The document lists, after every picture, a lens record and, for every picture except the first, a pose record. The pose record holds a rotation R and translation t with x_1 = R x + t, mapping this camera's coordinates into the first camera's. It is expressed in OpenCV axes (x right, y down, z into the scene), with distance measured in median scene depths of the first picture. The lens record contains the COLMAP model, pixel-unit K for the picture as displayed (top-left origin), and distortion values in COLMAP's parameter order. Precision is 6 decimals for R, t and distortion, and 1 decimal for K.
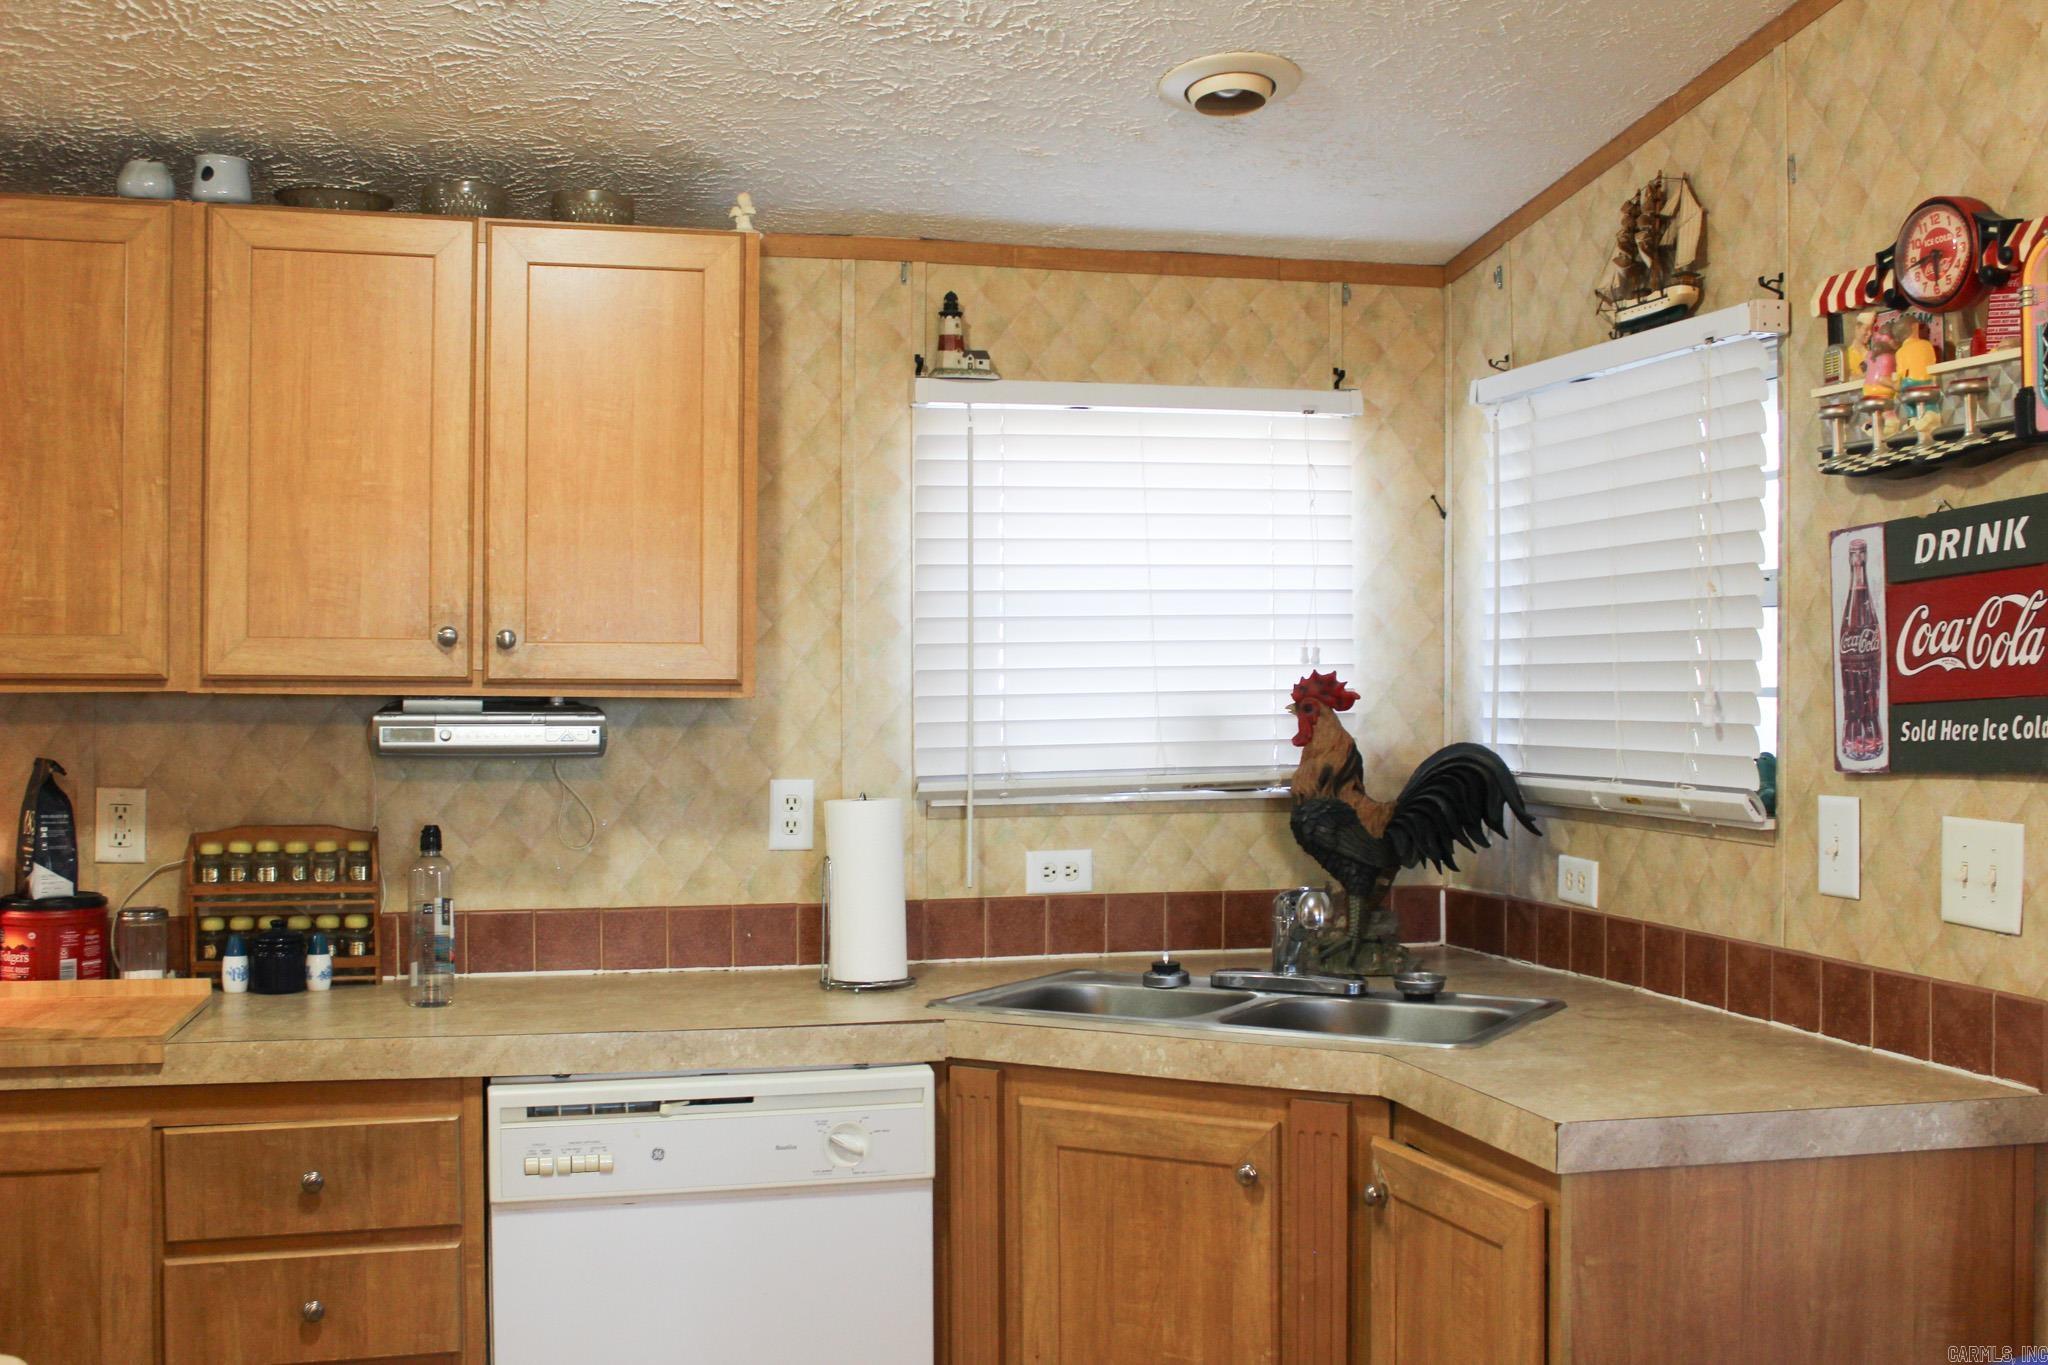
lens RADIAL K [[2025.9, 0, 1023.9], [0, 2025.9, 676.3], [0, 0, 1]] dist [-0.081204, 0.000000]
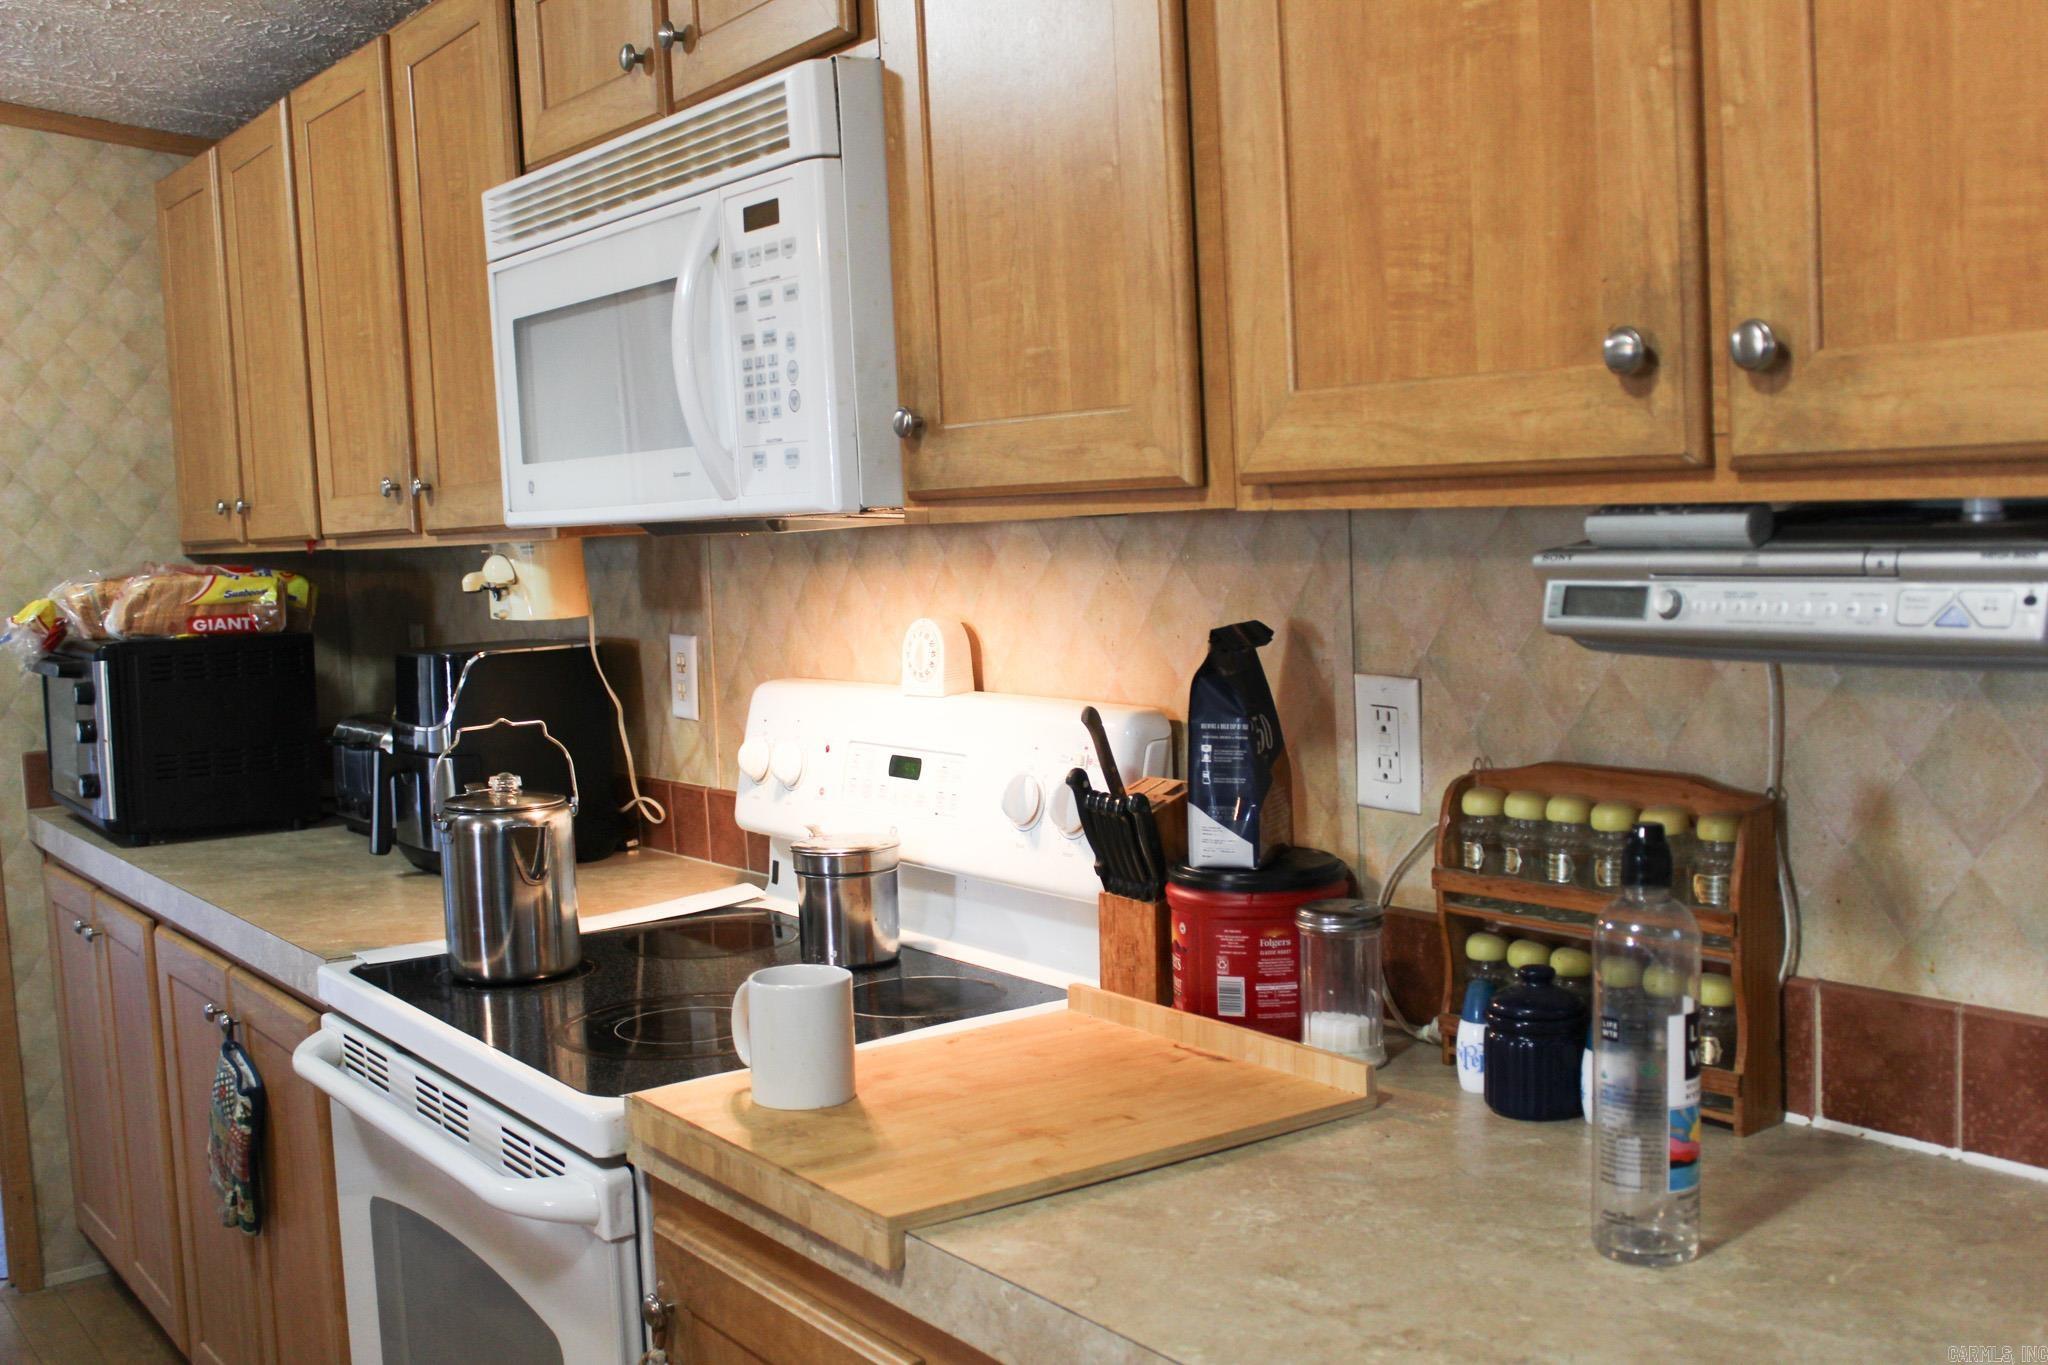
lens RADIAL K [[2025.9, 0, 1014.5], [0, 2025.9, 674.5], [0, 0, 1]] dist [-0.081204, 0.000000]
pose [[0.368483, 0.058103, -0.927817, 0.033223], [0.047433, 0.995570, 0.081184, 0.004861], [0.928424, -0.073924, 0.364095, 0.725035]]
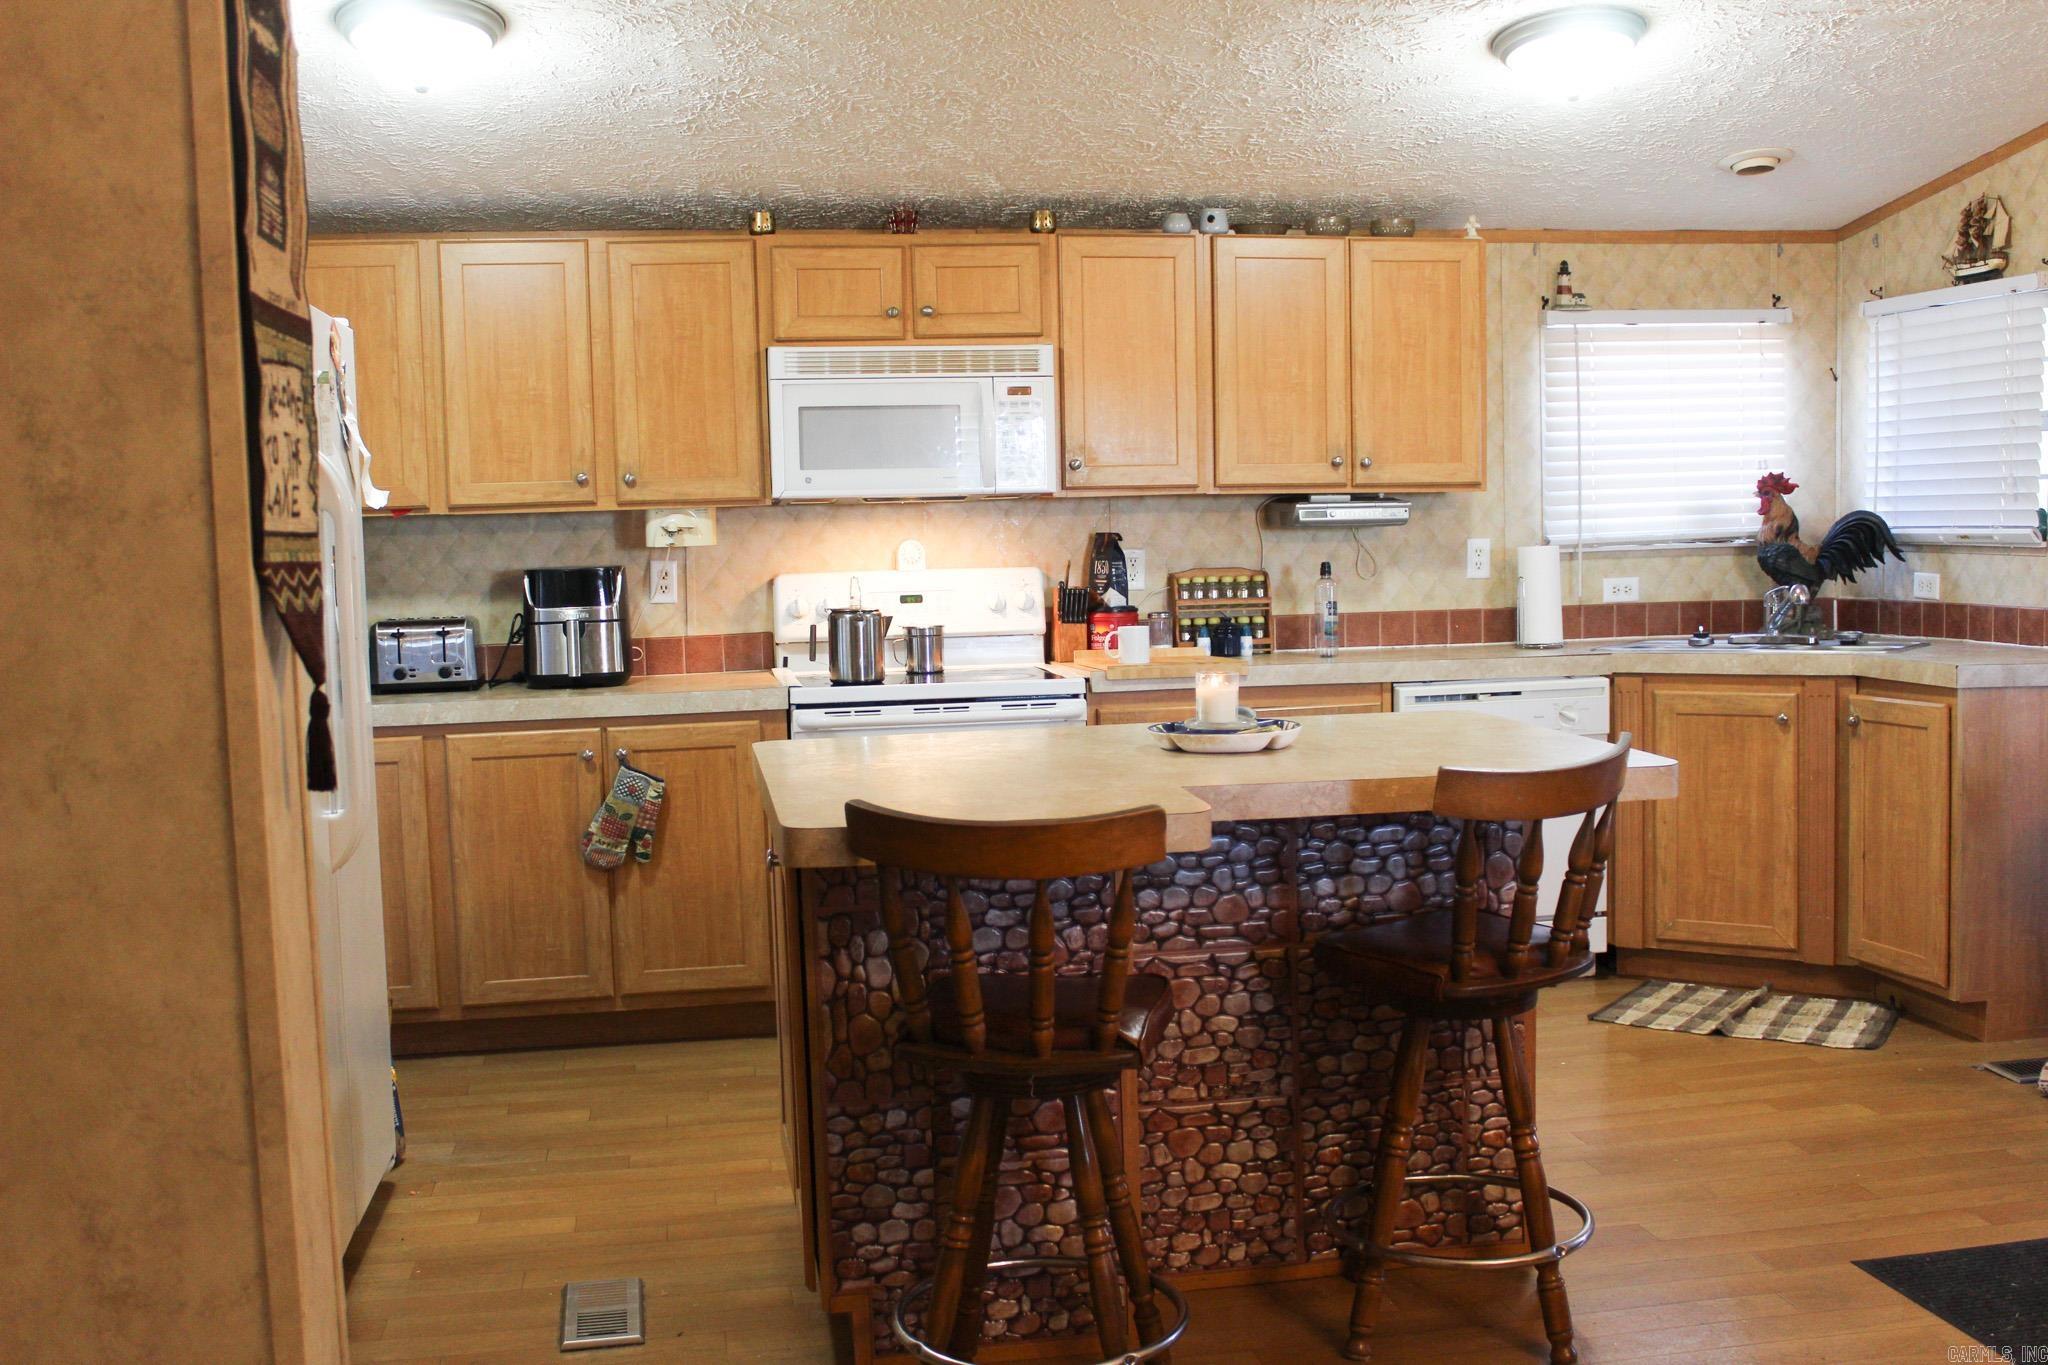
lens RADIAL K [[2025.9, 0, 1006.0], [0, 2025.9, 701.5], [0, 0, 1]] dist [-0.081204, 0.000000]
pose [[0.995949, -0.017281, -0.088248, -0.422354], [0.025471, 0.995383, 0.092541, 0.020521], [0.086241, -0.094414, 0.991790, -0.916880]]
